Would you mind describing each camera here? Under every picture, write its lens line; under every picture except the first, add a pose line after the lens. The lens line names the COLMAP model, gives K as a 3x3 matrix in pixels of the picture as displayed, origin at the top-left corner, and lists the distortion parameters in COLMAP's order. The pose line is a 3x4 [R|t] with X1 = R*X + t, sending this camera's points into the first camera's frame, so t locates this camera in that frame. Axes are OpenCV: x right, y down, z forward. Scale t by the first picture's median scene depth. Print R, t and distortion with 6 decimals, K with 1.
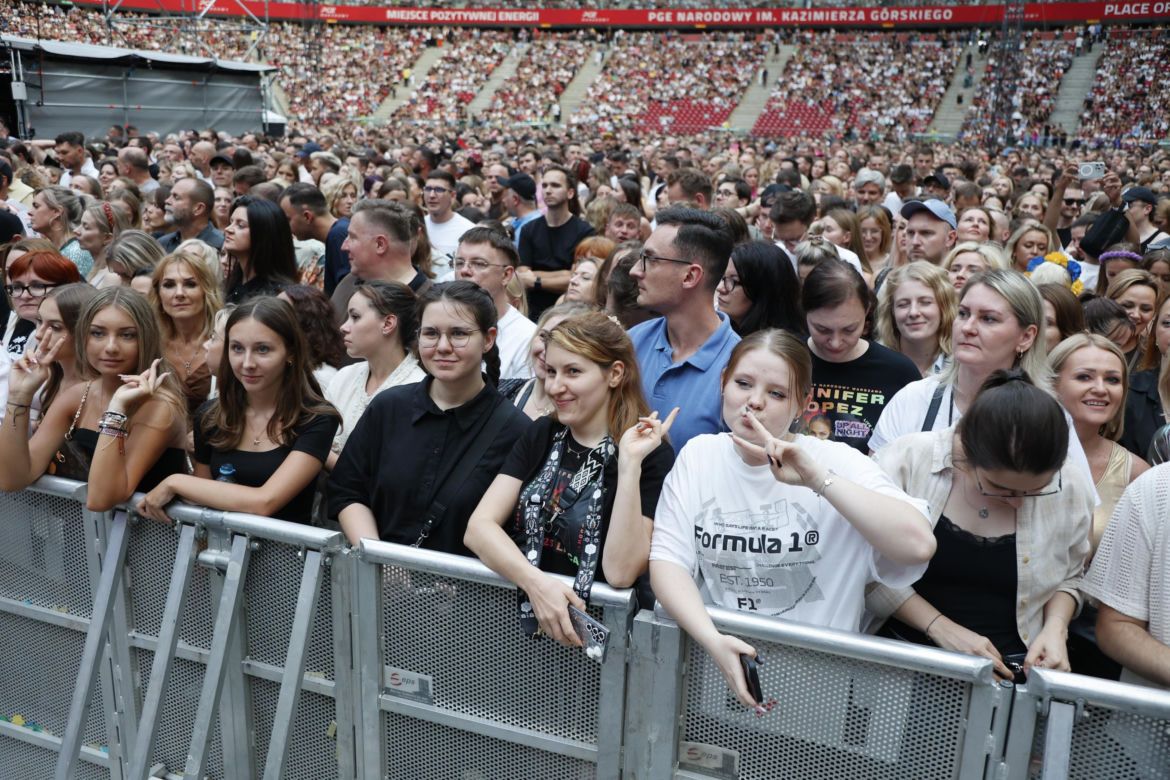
lens RADIAL K [[983.8, 0, 583.2], [0, 983.8, 378.0], [0, 0, 1]] dist [-0.056416, 0.083112]
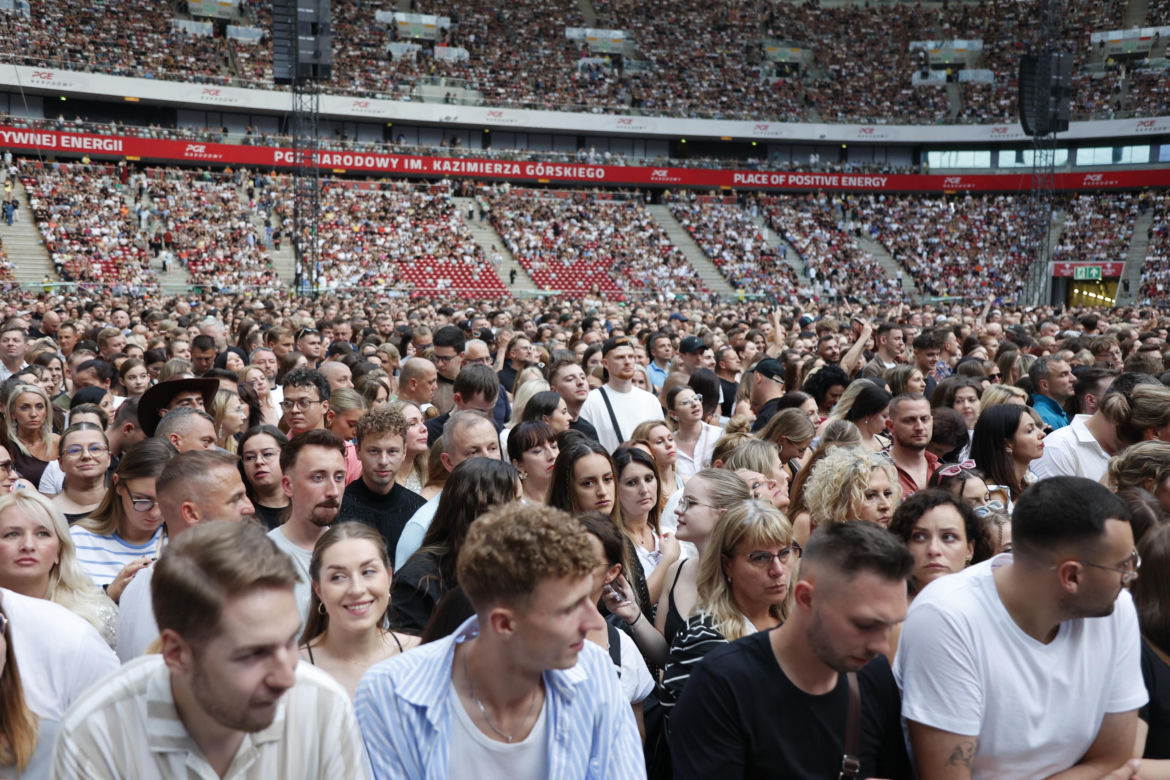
lens RADIAL K [[1173.7, 0, 580.1], [0, 1173.7, 390.1], [0, 0, 1]] dist [0.000982, 0.100313]
pose [[0.763441, -0.069523, 0.642125, -0.406819], [0.167296, 0.981546, -0.092631, -0.048508], [-0.623835, 0.178143, 0.760983, 0.140787]]
